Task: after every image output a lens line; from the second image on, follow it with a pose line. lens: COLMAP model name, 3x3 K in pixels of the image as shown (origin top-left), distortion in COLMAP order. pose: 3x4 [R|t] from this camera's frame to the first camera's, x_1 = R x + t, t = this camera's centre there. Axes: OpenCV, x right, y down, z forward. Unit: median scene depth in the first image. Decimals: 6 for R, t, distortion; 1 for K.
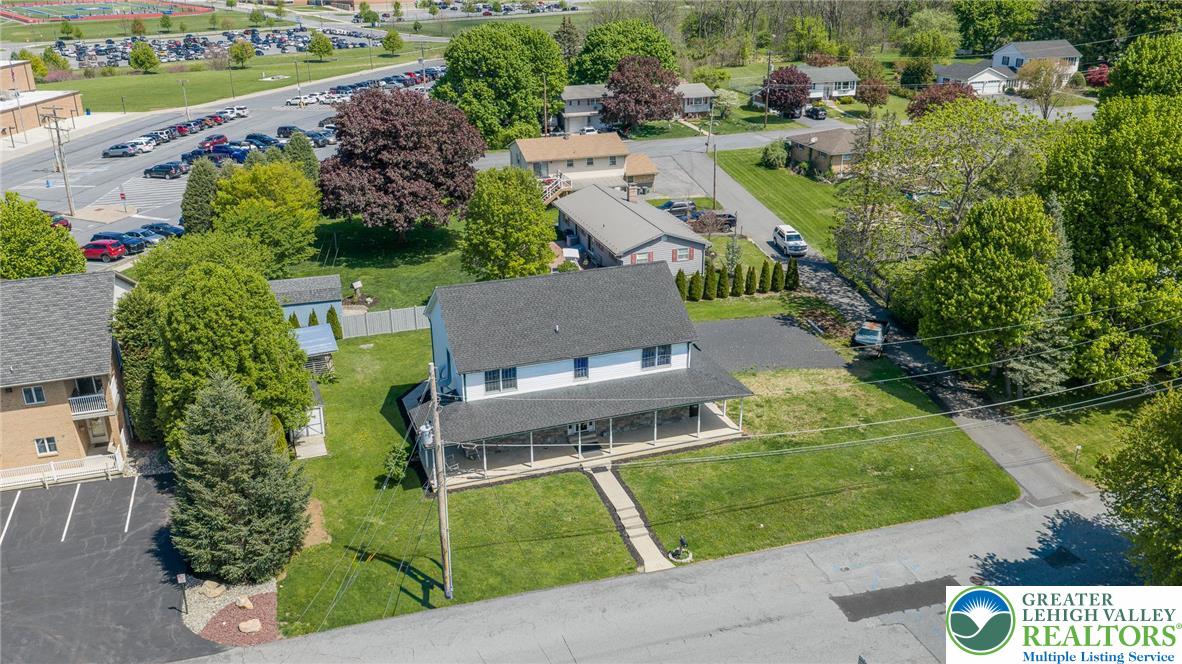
lens RADIAL K [[972.5, 0, 591.0], [0, 972.5, 332.0], [0, 0, 1]] dist [0.009508, -0.040823]
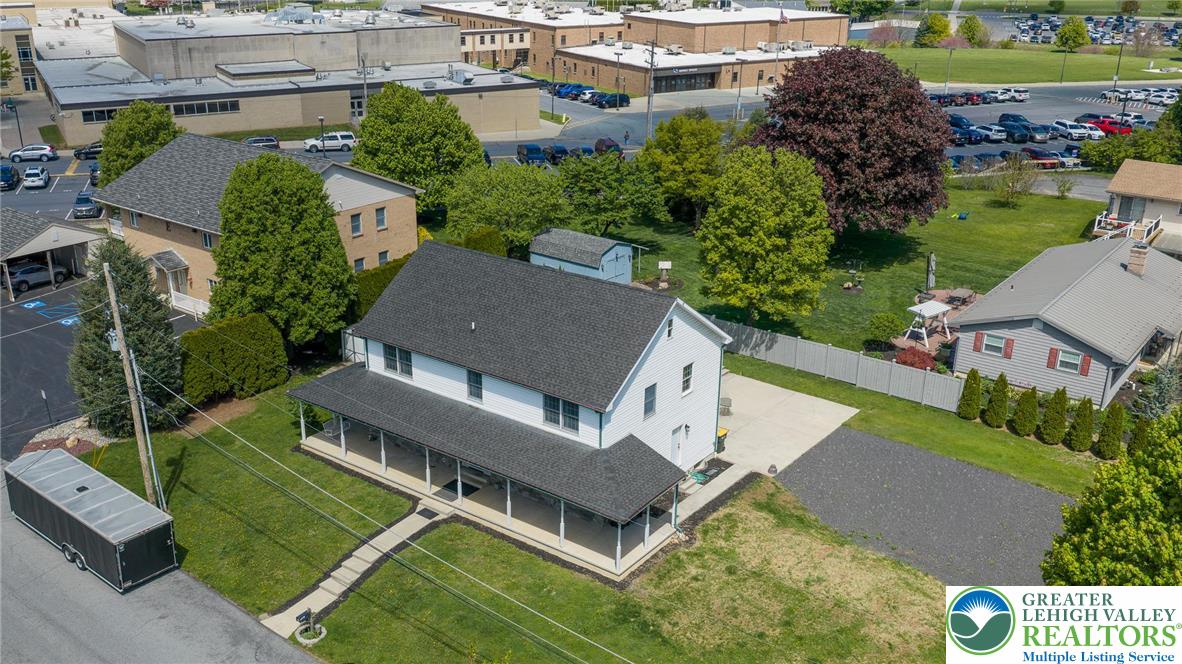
lens RADIAL K [[1056.7, 0, 543.7], [0, 1056.7, 372.0], [0, 0, 1]] dist [0.009511, -0.021744]
pose [[0.529852, 0.331804, -0.780489, 0.430729], [-0.313543, 0.931726, 0.183242, -0.091676], [0.788002, 0.147626, 0.597712, 0.362690]]
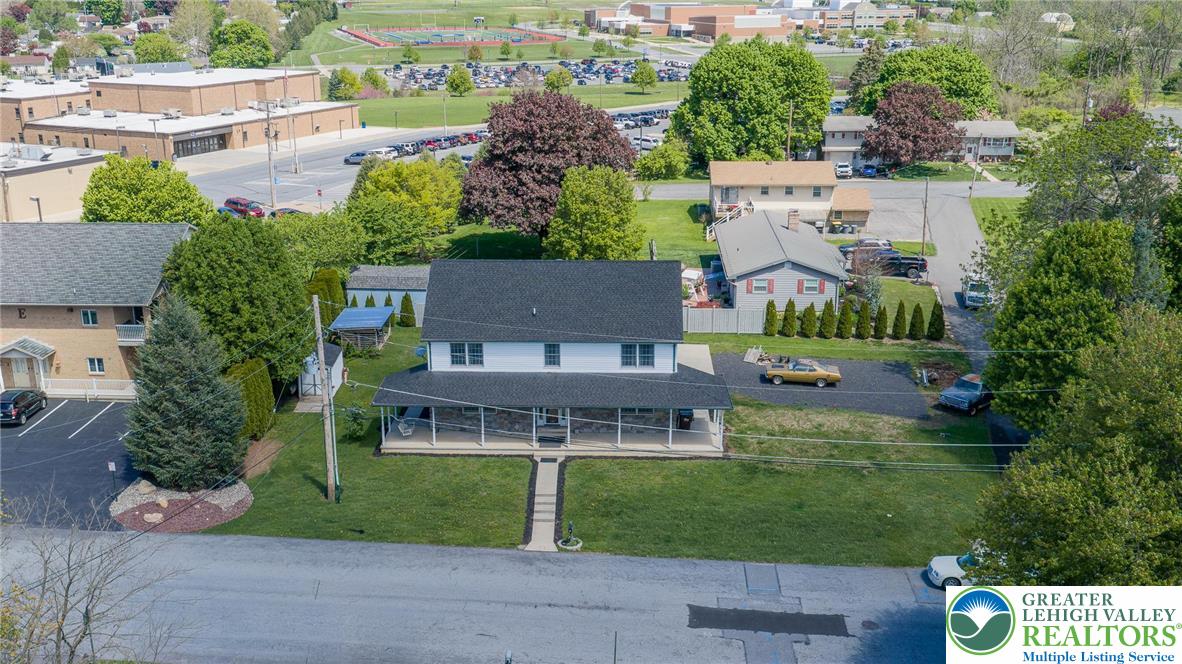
lens RADIAL K [[1179.8, 0, 561.9], [0, 1179.8, 351.1], [0, 0, 1]] dist [0.008217, -0.021780]
pose [[0.925258, 0.114203, -0.361739, 0.276475], [-0.139500, 0.989221, -0.044510, 0.055291], [0.352757, 0.091646, 0.931216, -0.054133]]
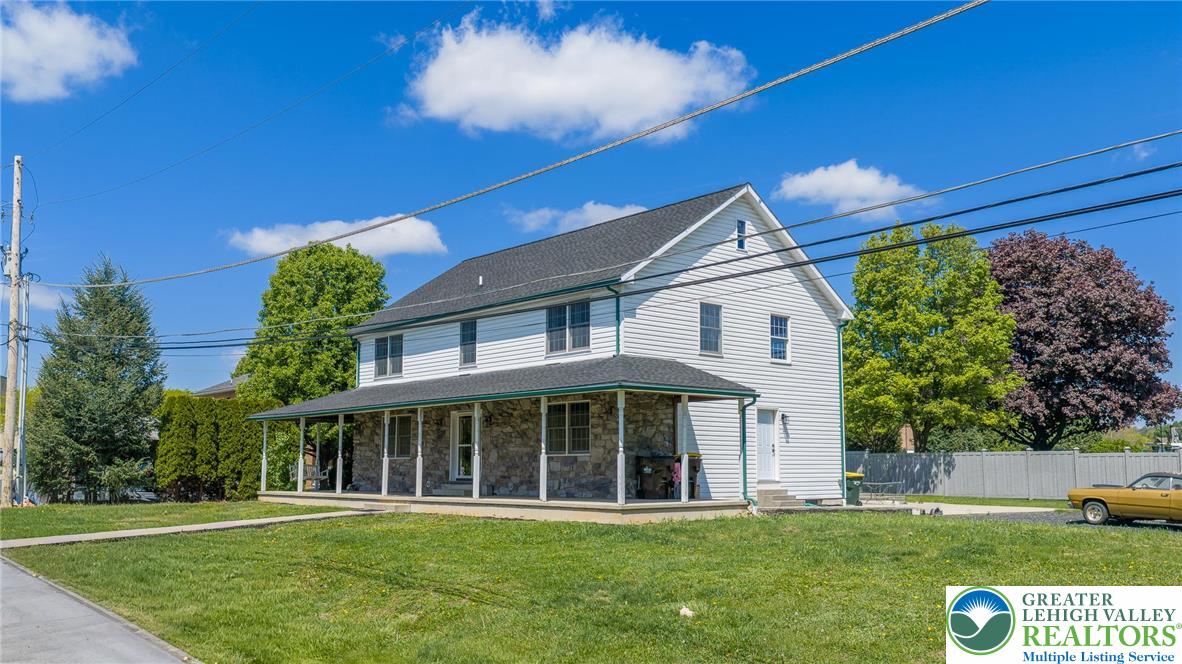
lens RADIAL K [[977.3, 0, 608.1], [0, 977.3, 365.7], [0, 0, 1]] dist [0.066331, -0.003162]
pose [[0.385054, -0.081931, -0.919250, 0.333705], [-0.335646, 0.915410, -0.222184, 0.093012], [0.859695, 0.394095, 0.324982, 0.590700]]
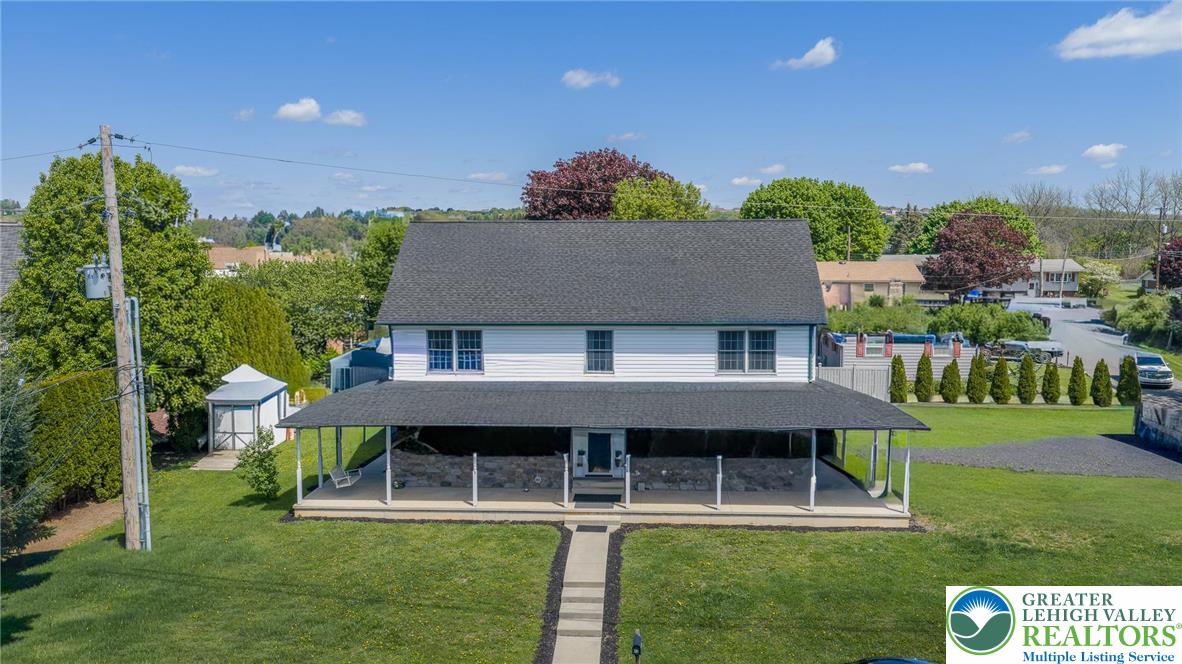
lens RADIAL K [[972.5, 0, 591.0], [0, 972.5, 332.0], [0, 0, 1]] dist [0.009508, -0.040823]
pose [[0.917805, 0.041644, -0.394841, 0.136114], [-0.151148, 0.956248, -0.250487, 0.110855], [0.367134, 0.289577, 0.883944, 0.328145]]
